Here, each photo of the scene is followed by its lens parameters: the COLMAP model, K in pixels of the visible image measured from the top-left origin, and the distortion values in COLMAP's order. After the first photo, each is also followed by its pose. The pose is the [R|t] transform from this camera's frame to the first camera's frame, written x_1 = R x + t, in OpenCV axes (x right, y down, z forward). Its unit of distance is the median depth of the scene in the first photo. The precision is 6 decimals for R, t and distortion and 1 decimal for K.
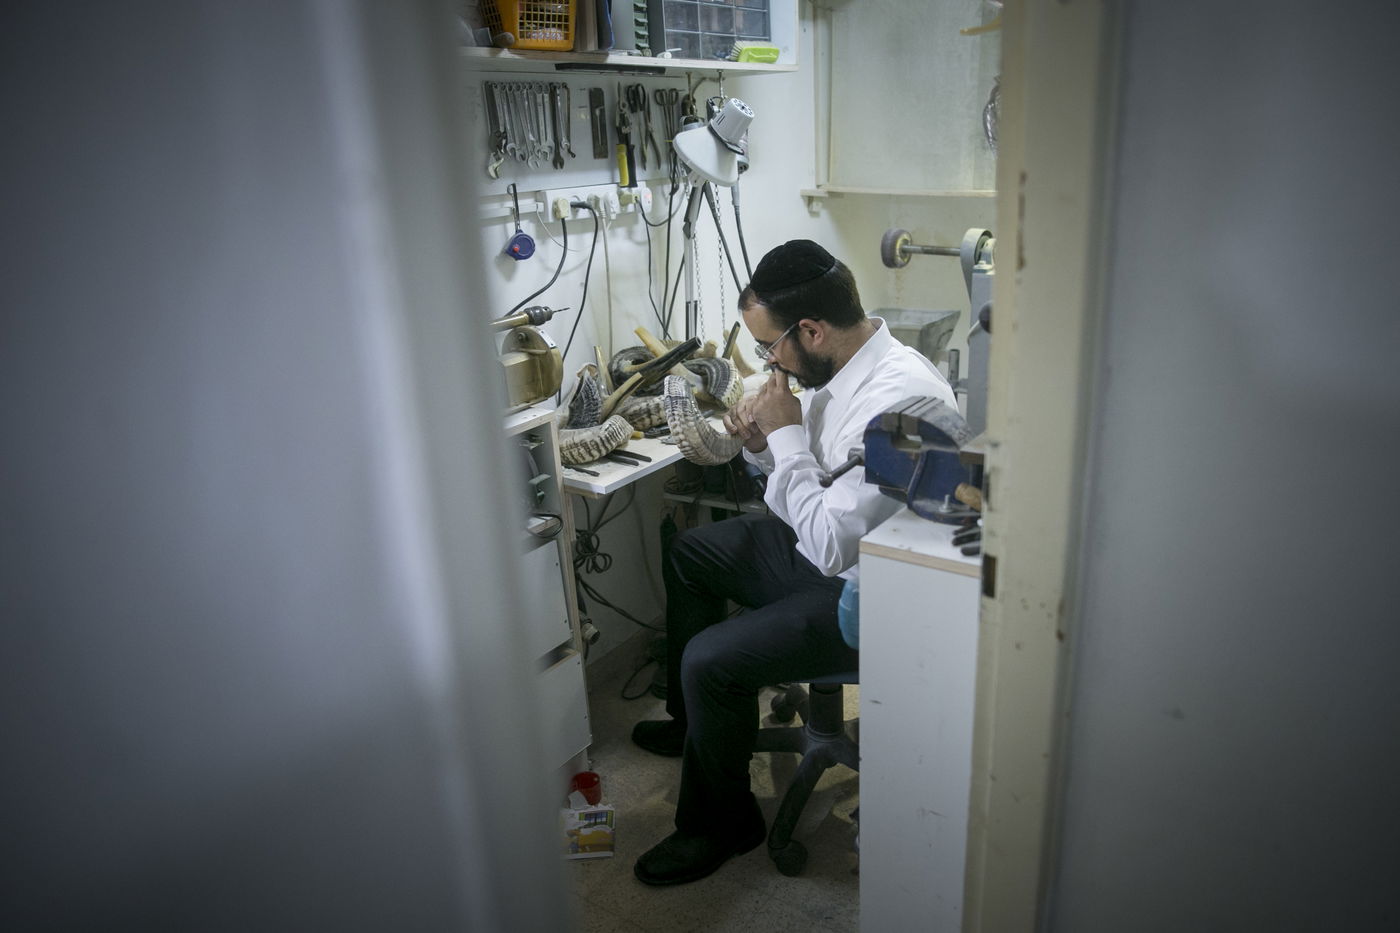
lens RADIAL K [[983.2, 0, 700.0], [0, 983.2, 466.5], [0, 0, 1]] dist [-0.041608, 0.006815]
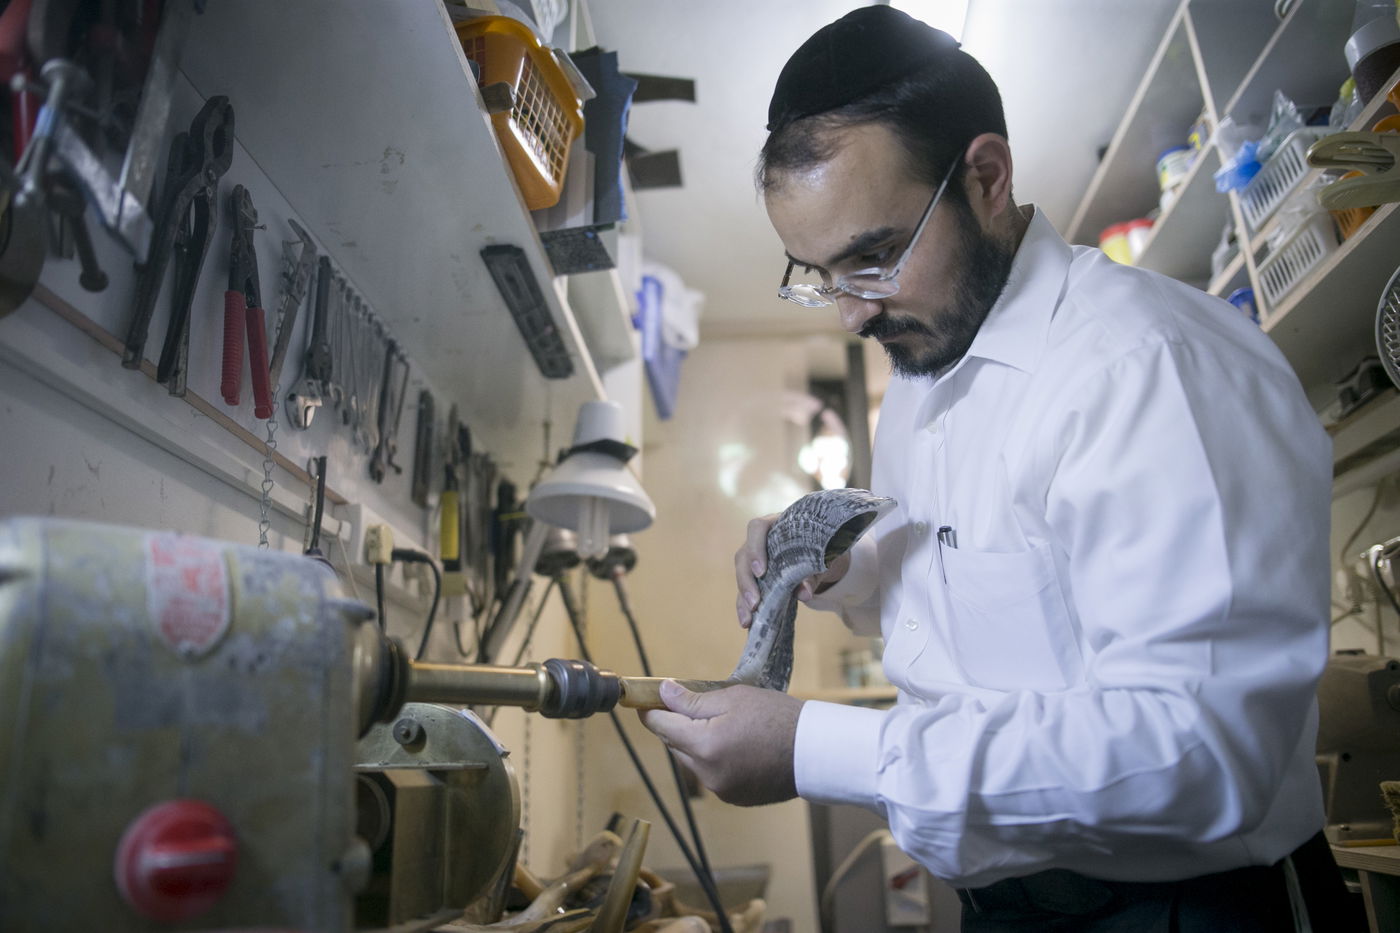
lens RADIAL K [[983.2, 0, 700.0], [0, 983.2, 466.5], [0, 0, 1]] dist [-0.041608, 0.006815]
pose [[0.844198, 0.204424, 0.495520, -0.258312], [0.141786, 0.806339, -0.574207, 0.009556], [-0.516939, 0.555003, 0.651725, 0.575725]]
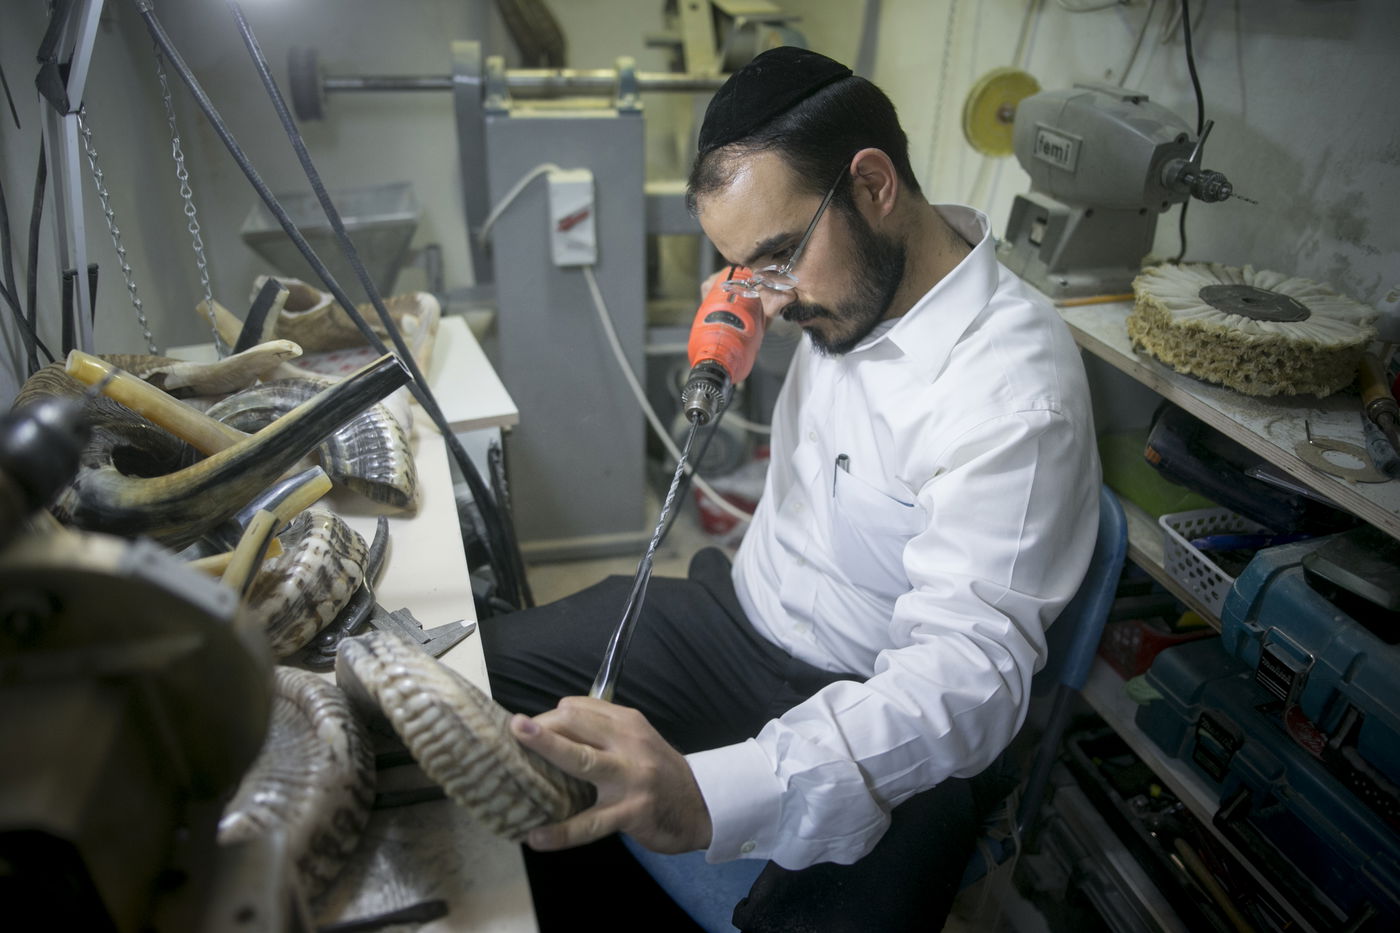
lens RADIAL K [[983.2, 0, 700.0], [0, 983.2, 466.5], [0, 0, 1]] dist [-0.041608, 0.006815]
pose [[0.579953, -0.323258, 0.747769, -0.208583], [0.201421, 0.946302, 0.252866, -0.157864], [-0.789357, 0.003965, 0.613922, 0.672326]]
